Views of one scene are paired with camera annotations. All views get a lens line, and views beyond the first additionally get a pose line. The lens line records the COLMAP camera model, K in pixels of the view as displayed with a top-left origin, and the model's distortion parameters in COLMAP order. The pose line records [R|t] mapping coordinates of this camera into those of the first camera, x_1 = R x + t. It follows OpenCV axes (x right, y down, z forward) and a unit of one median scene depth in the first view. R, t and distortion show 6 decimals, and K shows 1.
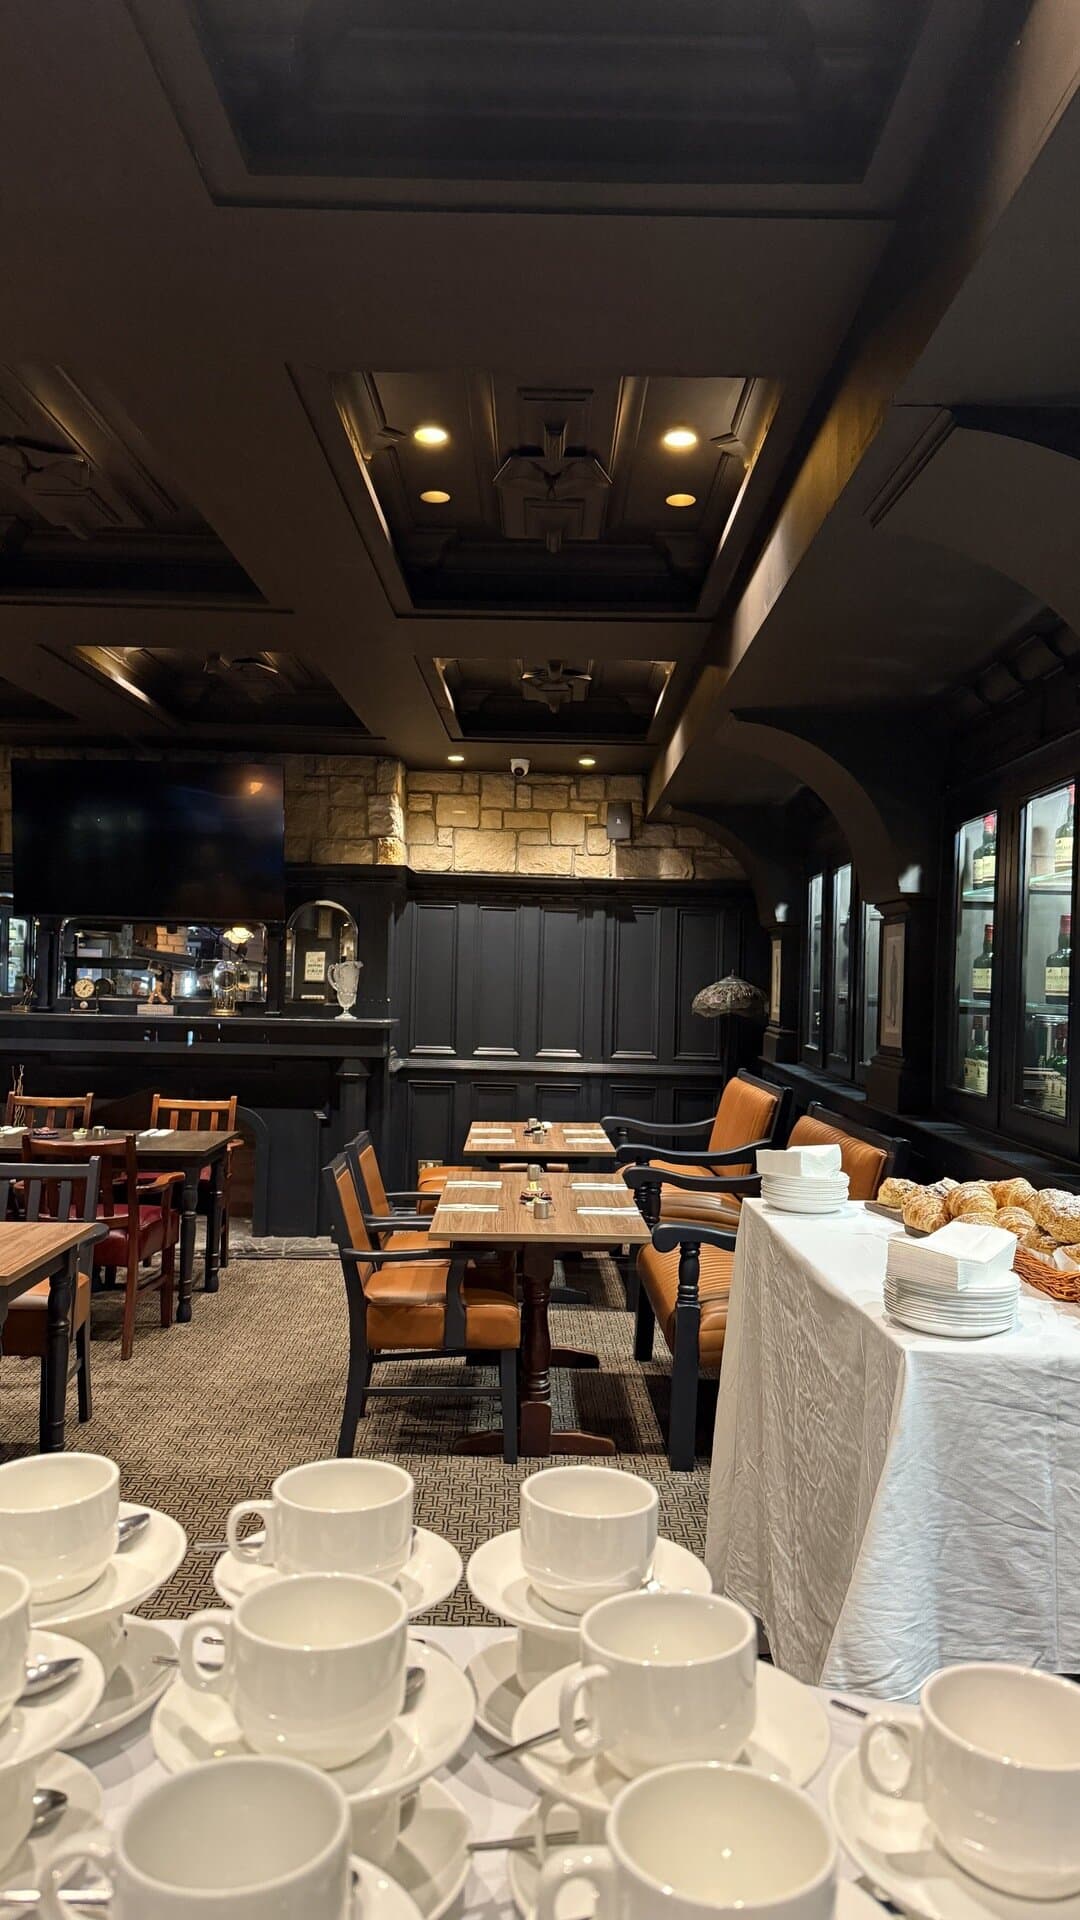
lens RADIAL K [[1316.3, 0, 540.0], [0, 1316.3, 960.0], [0, 0, 1]] dist [0.076390, -0.001176]
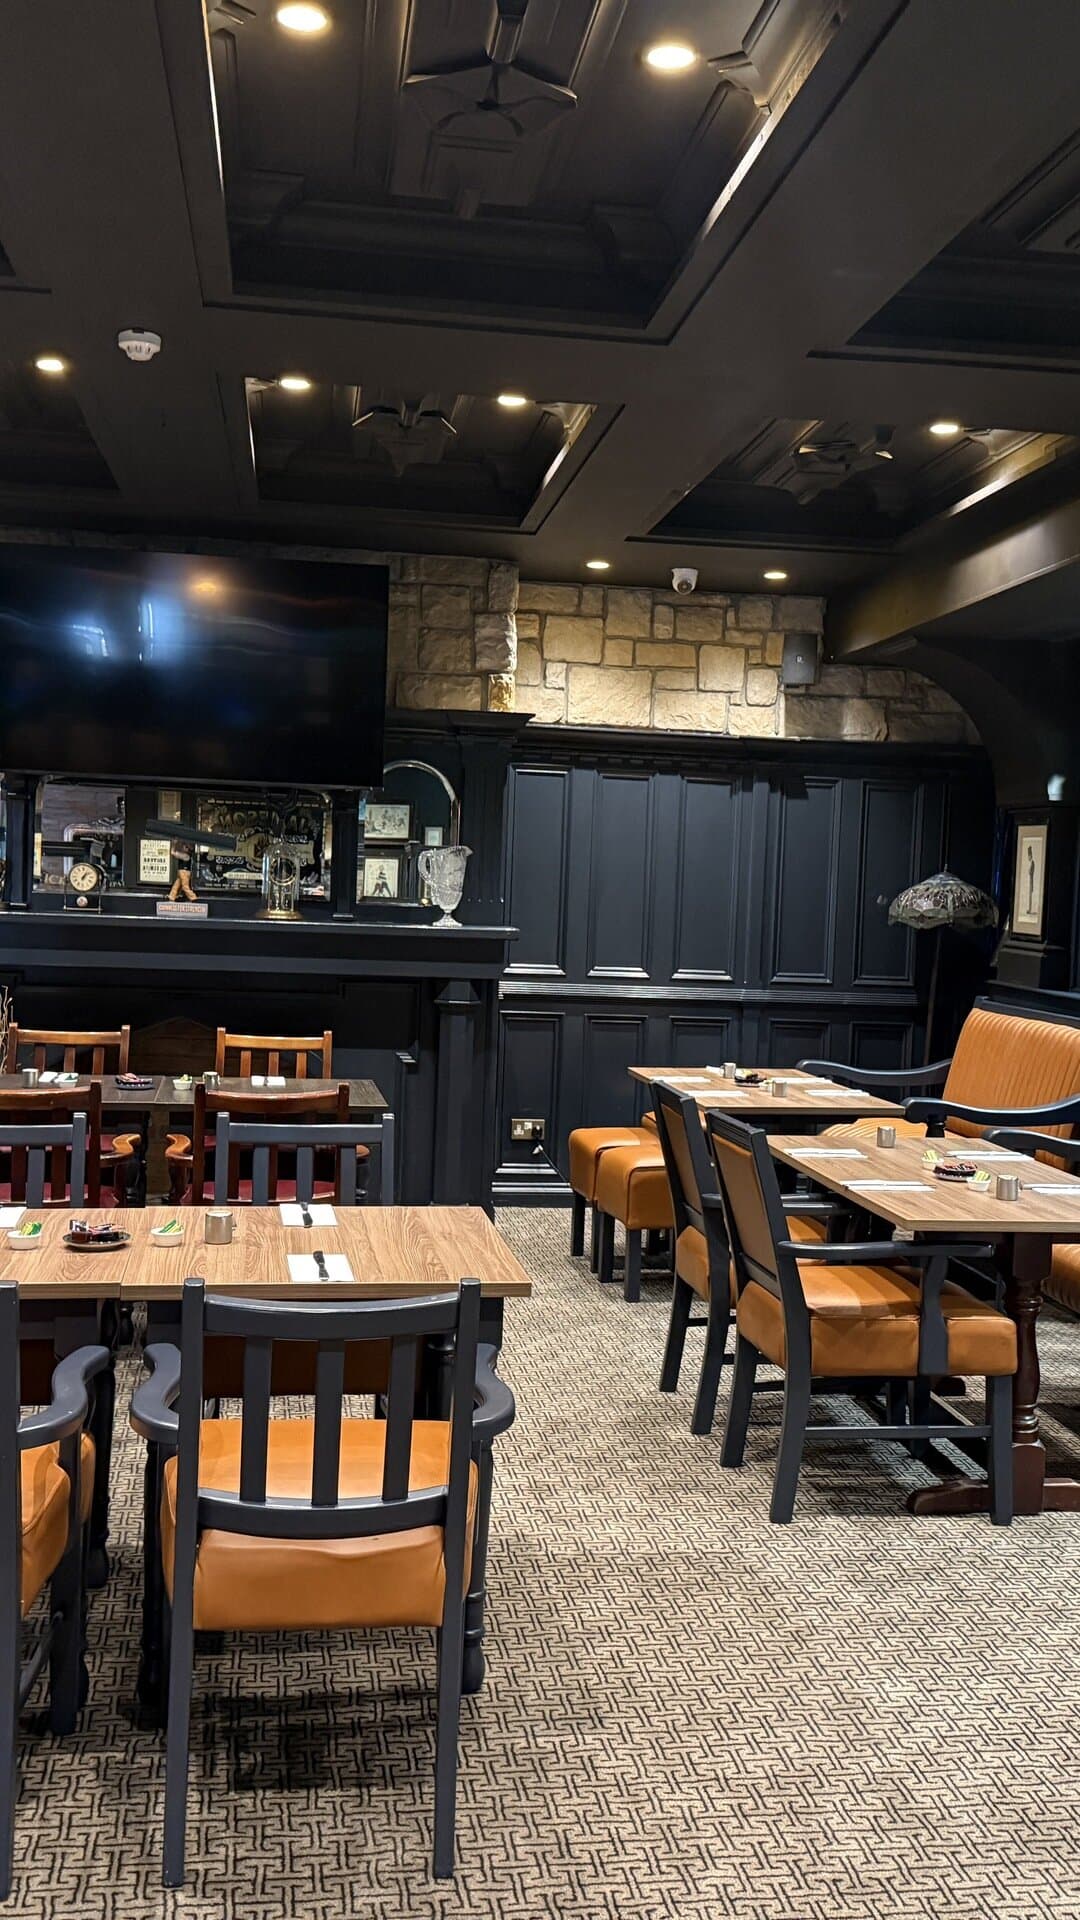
lens RADIAL K [[1762.5, 0, 540.0], [0, 1762.5, 960.0], [0, 0, 1]] dist [0.124339, -0.002121]
pose [[0.991575, 0.007611, 0.129313, -0.216308], [-0.015738, 0.997956, 0.061943, 0.002656], [-0.128577, -0.063456, 0.989667, 0.032268]]
